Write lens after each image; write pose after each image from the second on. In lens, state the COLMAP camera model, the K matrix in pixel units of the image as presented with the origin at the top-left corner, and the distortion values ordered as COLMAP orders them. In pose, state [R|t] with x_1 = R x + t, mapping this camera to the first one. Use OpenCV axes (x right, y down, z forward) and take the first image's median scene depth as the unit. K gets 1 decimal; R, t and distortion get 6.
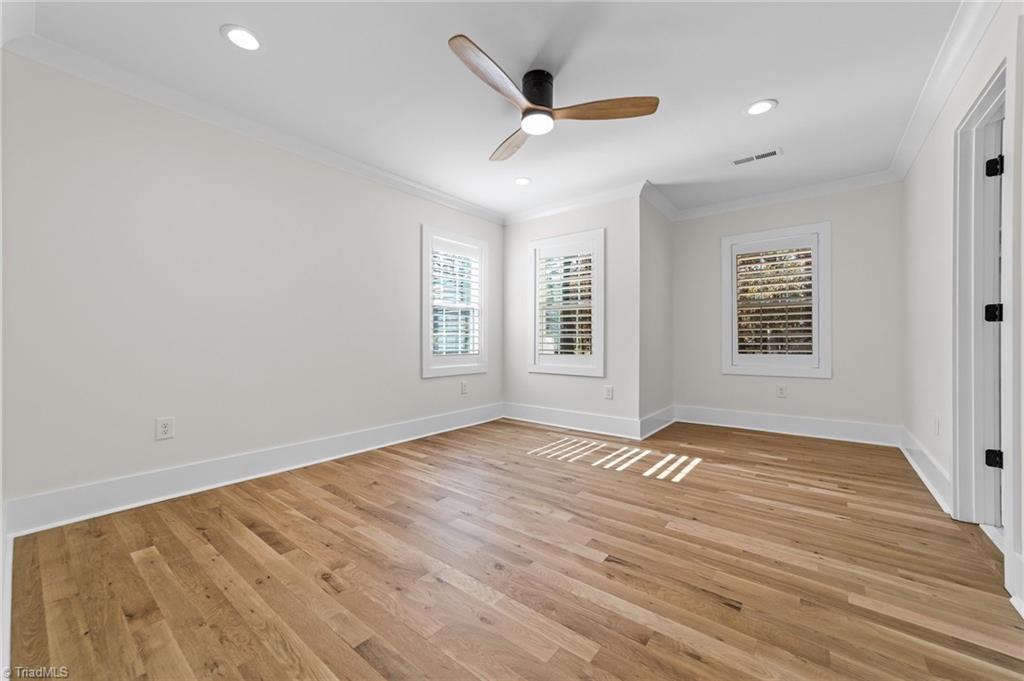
lens RADIAL K [[394.6, 0, 509.5], [0, 394.6, 335.1], [0, 0, 1]] dist [-0.015610, 0.008605]
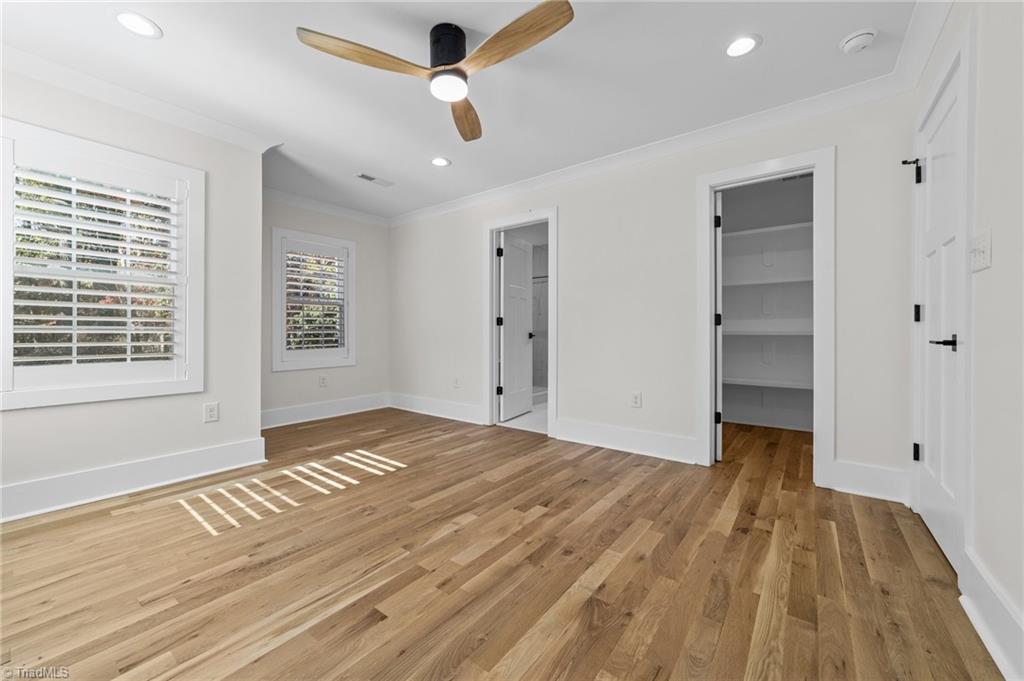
lens RADIAL K [[394.6, 0, 509.5], [0, 394.6, 335.1], [0, 0, 1]] dist [-0.015610, 0.008605]
pose [[-0.014772, -0.003118, 0.999886, -0.658502], [-0.007908, 0.999964, 0.003001, 0.005170], [-0.999860, -0.007863, -0.014796, 0.724383]]
